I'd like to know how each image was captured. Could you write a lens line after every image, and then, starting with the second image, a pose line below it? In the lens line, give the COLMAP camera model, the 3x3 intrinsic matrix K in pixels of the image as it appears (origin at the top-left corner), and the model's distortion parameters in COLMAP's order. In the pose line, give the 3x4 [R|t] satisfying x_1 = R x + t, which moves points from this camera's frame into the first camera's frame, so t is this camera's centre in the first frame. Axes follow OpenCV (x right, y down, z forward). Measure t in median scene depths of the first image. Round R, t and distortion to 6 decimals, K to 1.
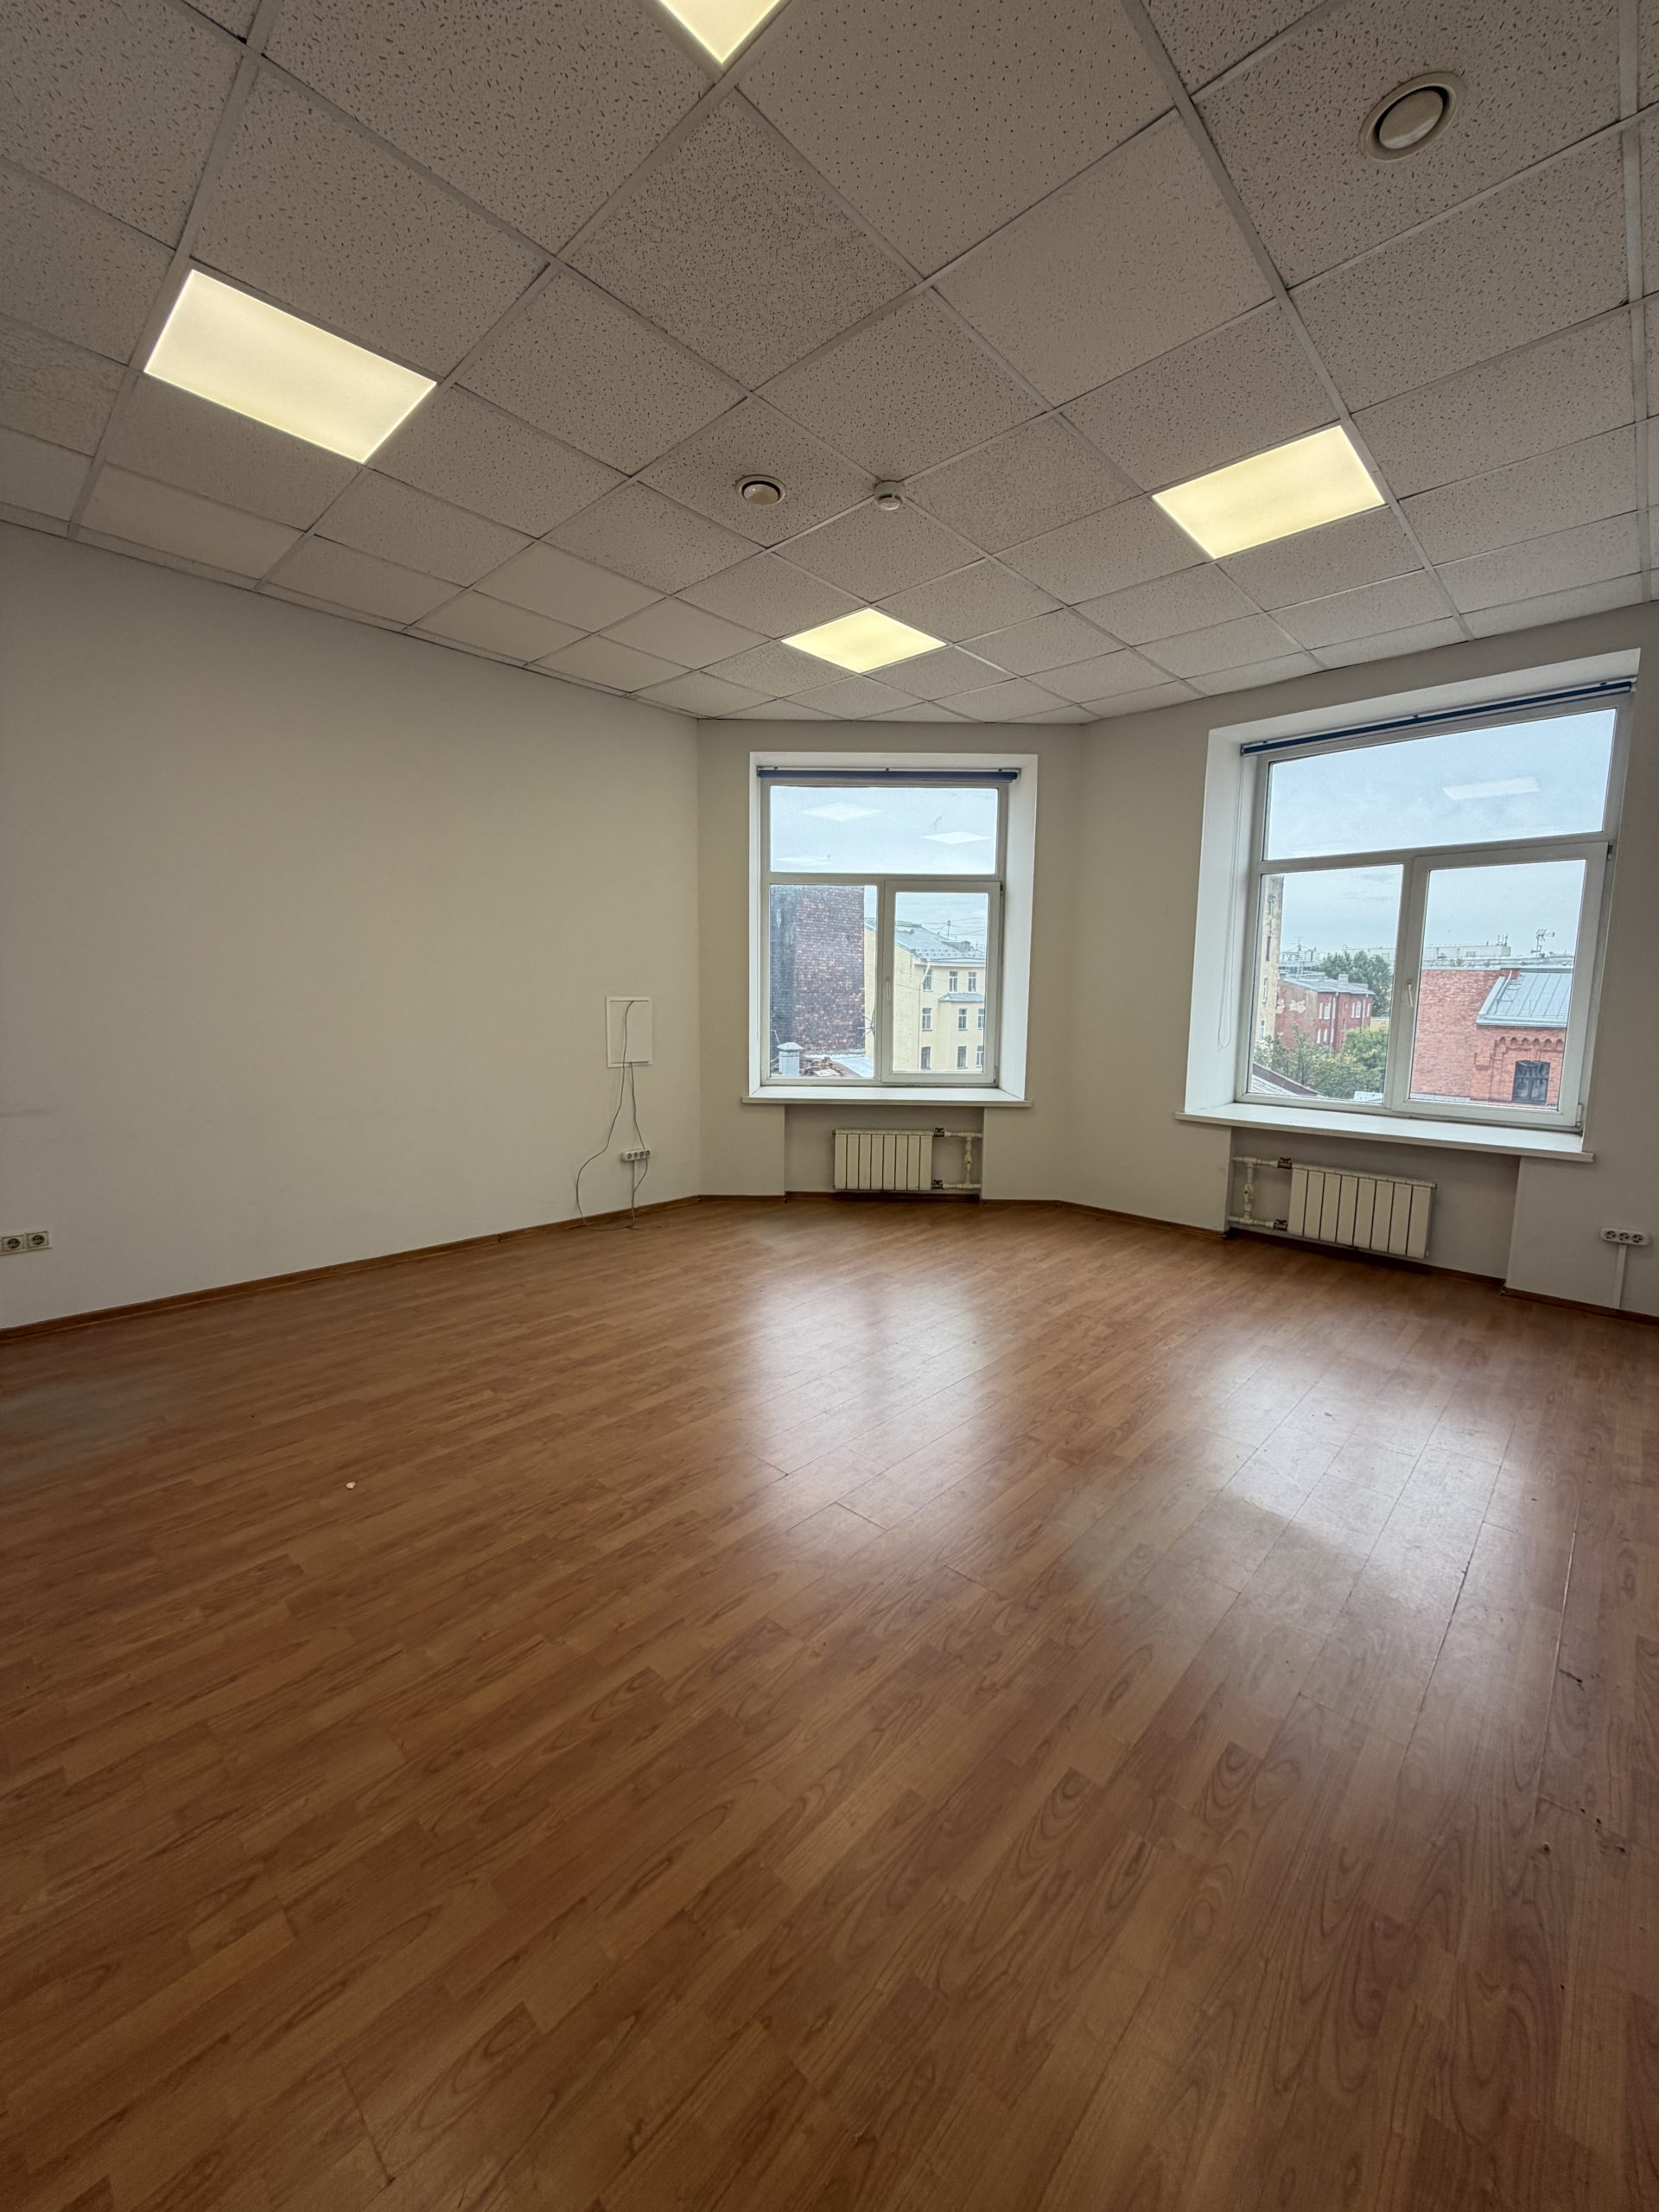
lens RADIAL K [[878.1, 0, 830.8], [0, 878.1, 1096.7], [0, 0, 1]] dist [-0.000143, 0.000374]
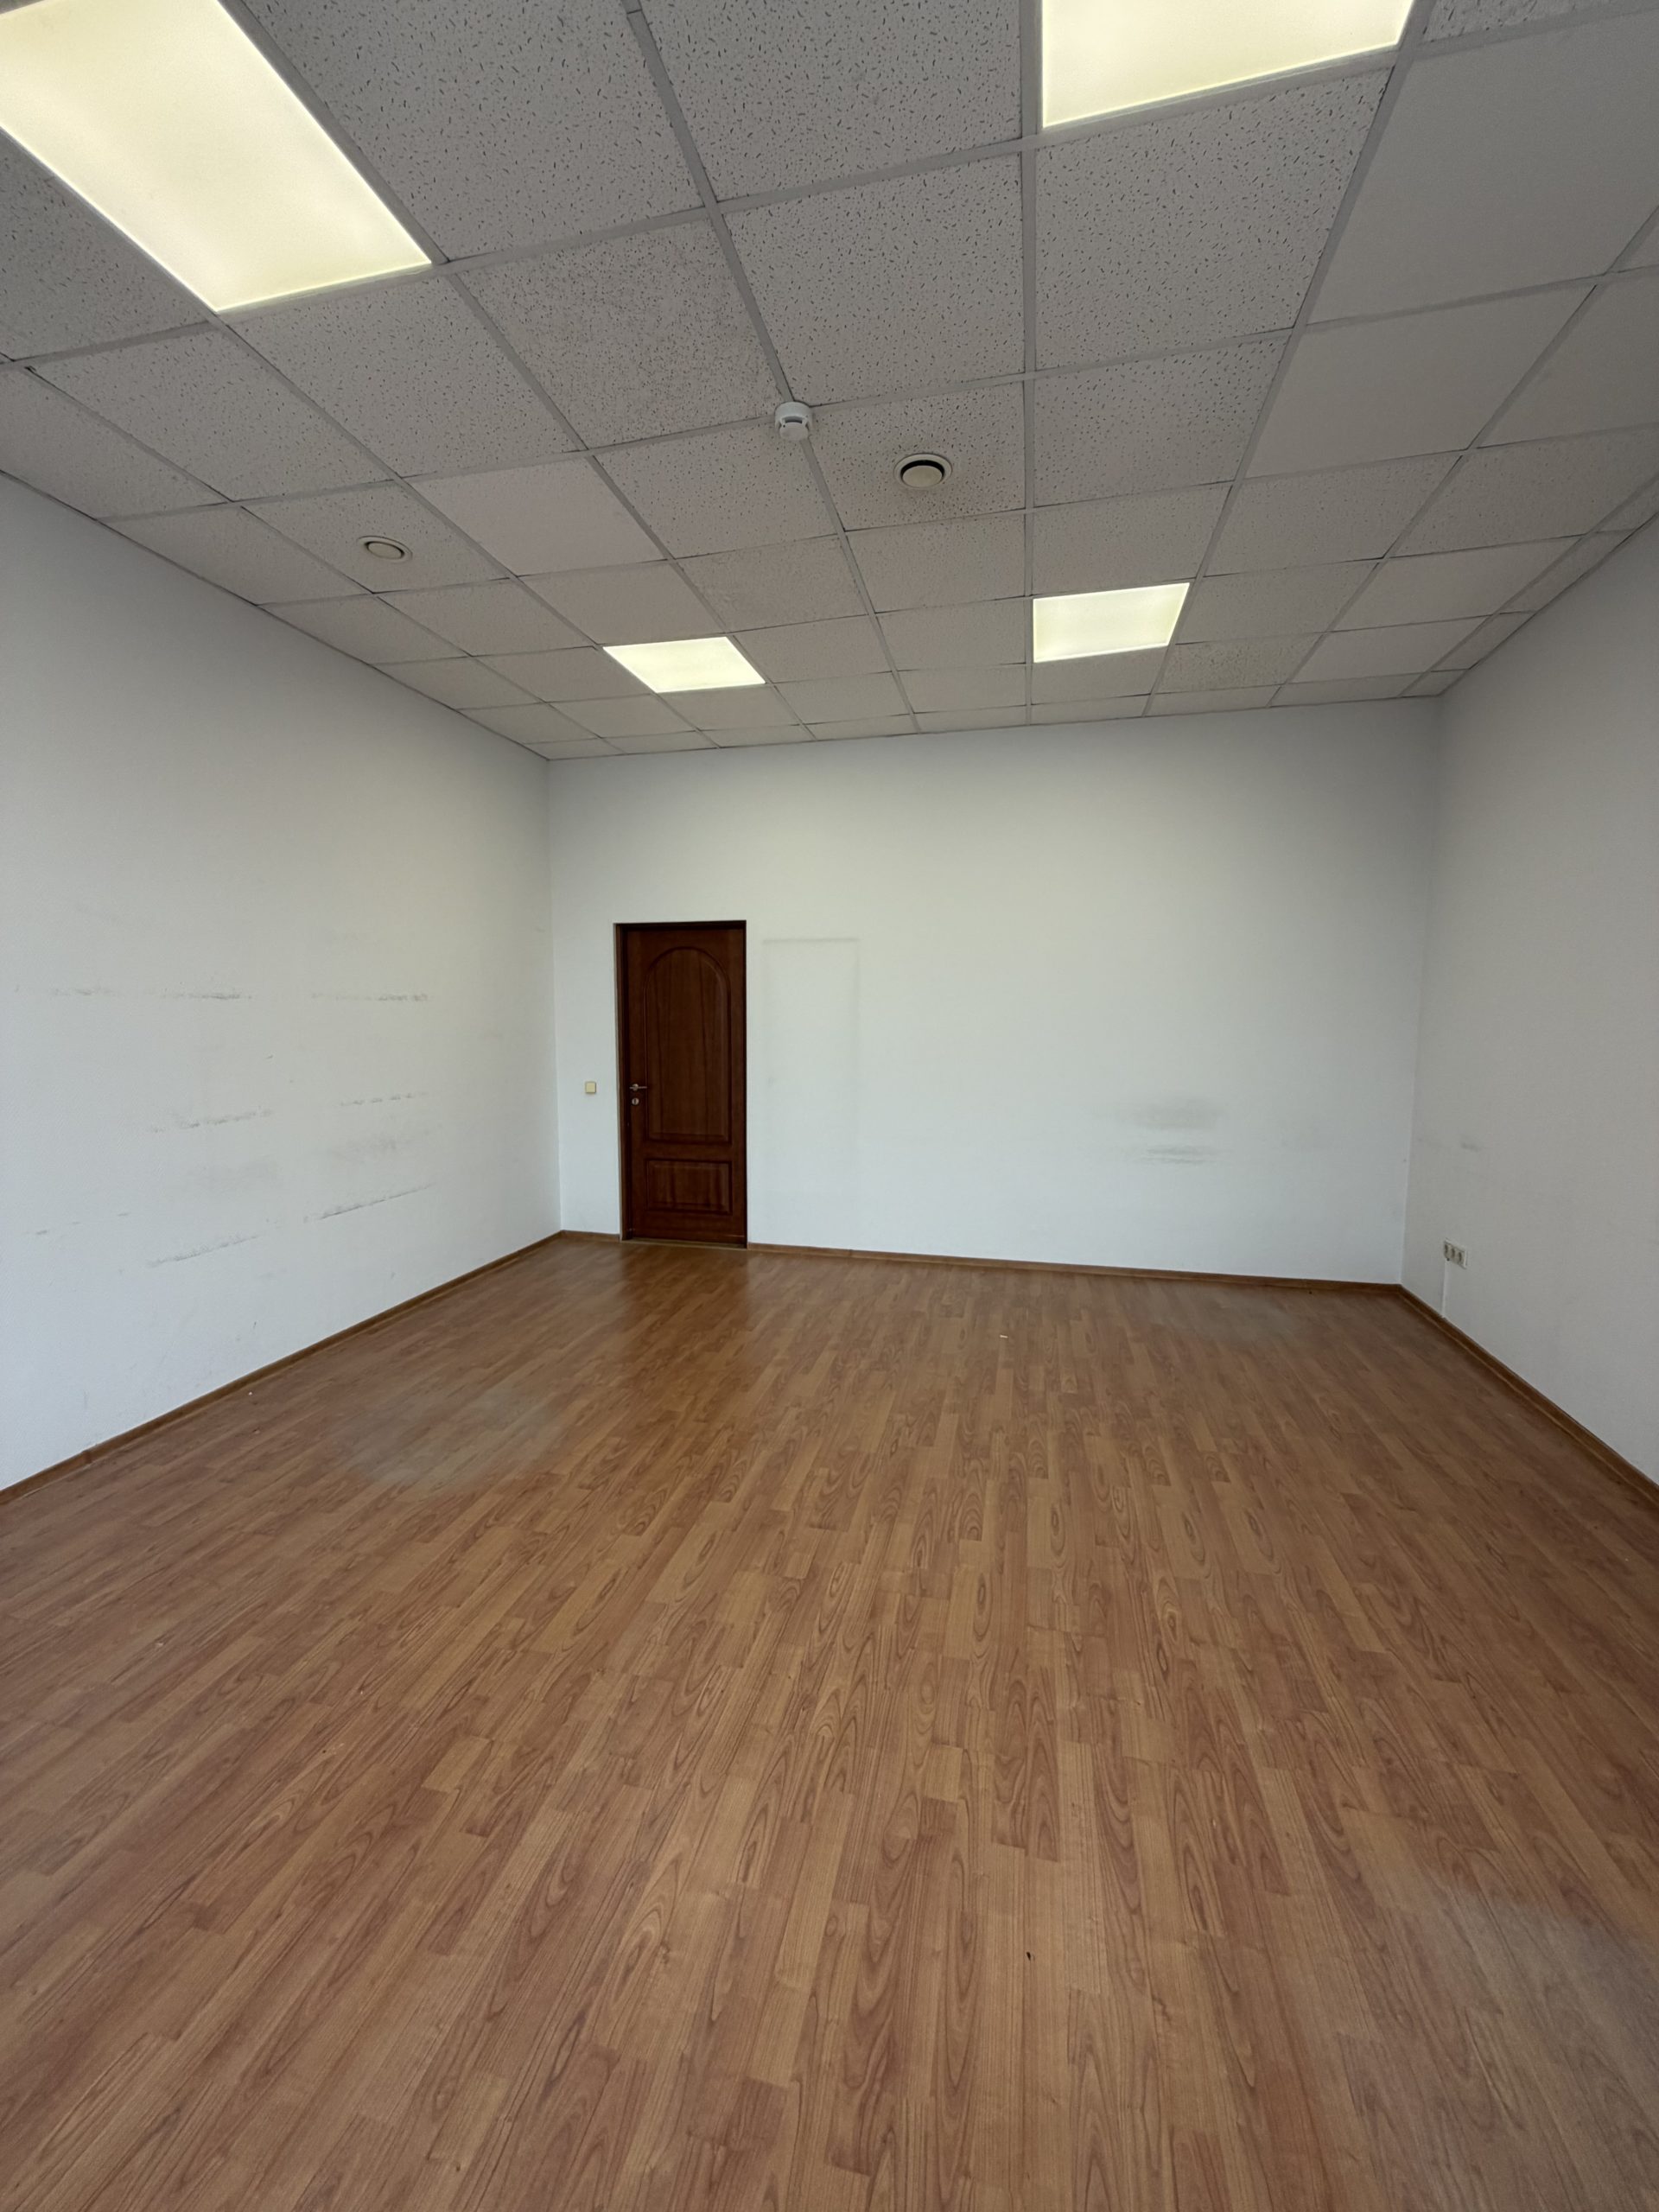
lens RADIAL K [[878.1, 0, 830.8], [0, 878.1, 1096.7], [0, 0, 1]] dist [-0.000143, 0.000374]
pose [[-0.864298, 0.032135, -0.501952, 0.288001], [-0.074871, 0.978619, 0.191569, -0.151702], [0.497376, 0.203155, -0.843413, 1.145569]]
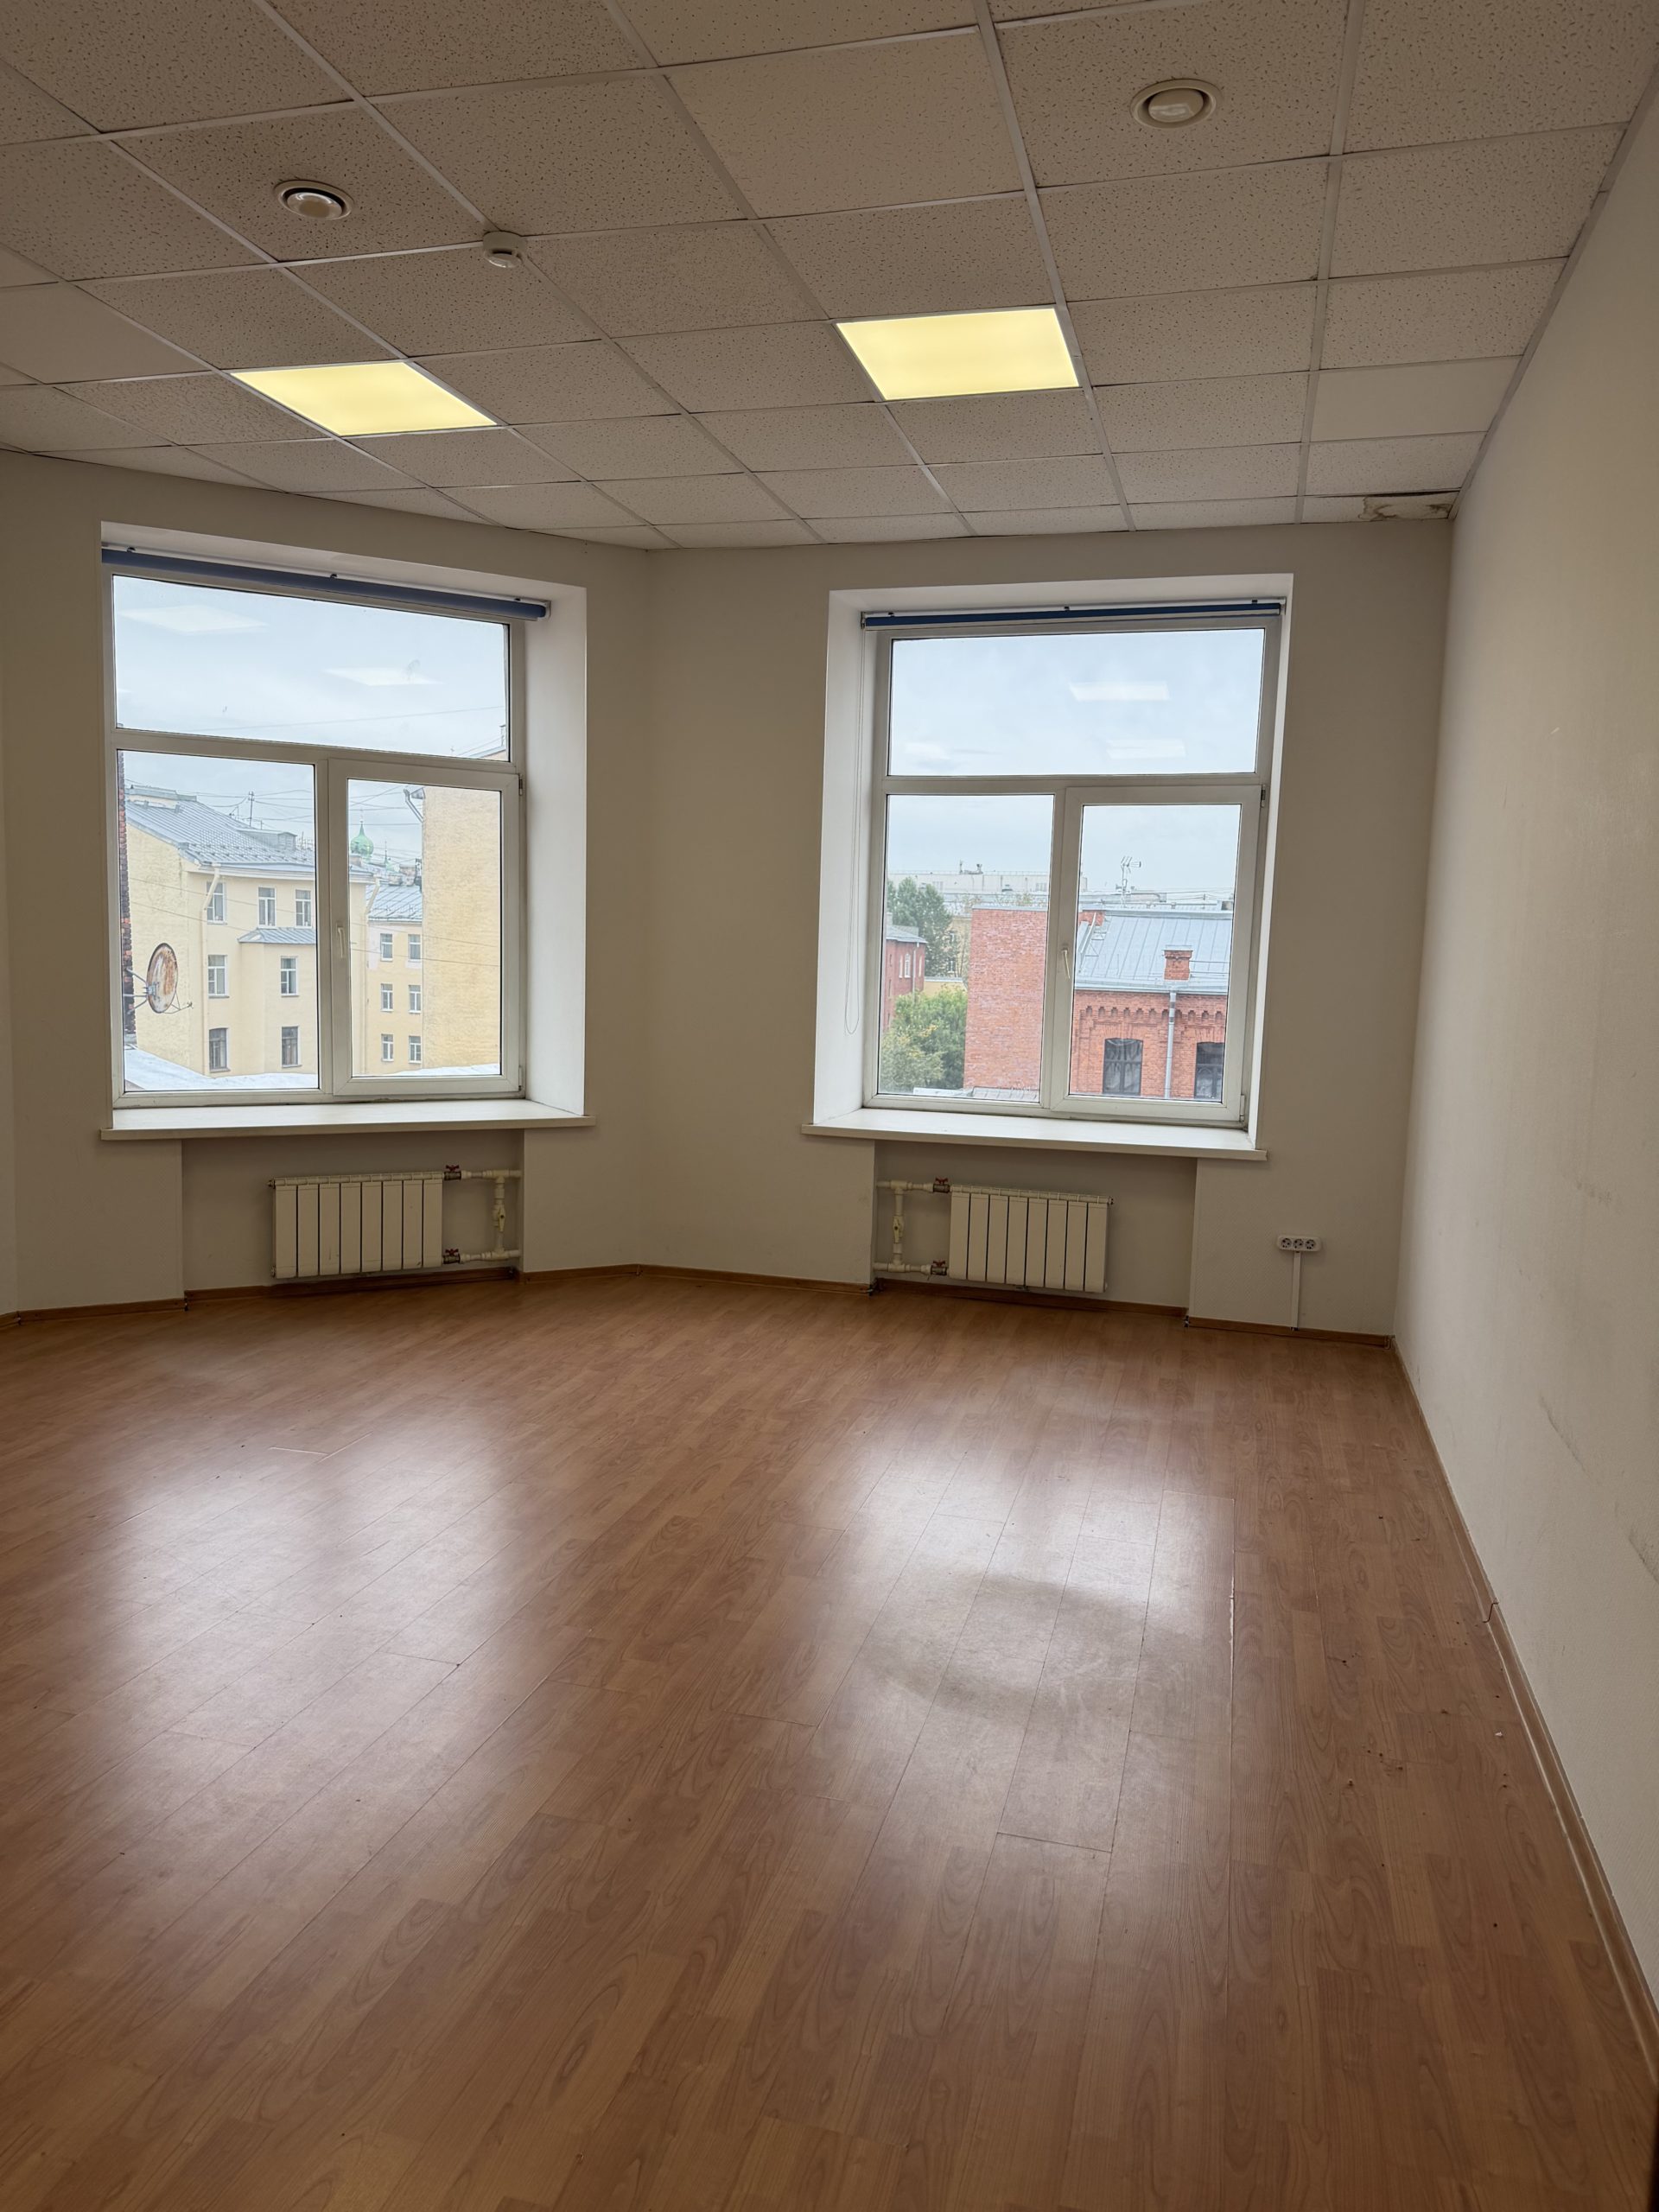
lens RADIAL K [[1540.3, 0, 829.5], [0, 1540.3, 1106.0], [0, 0, 1]] dist [0.110171, -0.162325]
pose [[0.881779, -0.035484, 0.470326, -0.199472], [0.037670, 0.999279, 0.004766, -0.002318], [-0.470156, 0.013515, 0.882480, -0.129907]]
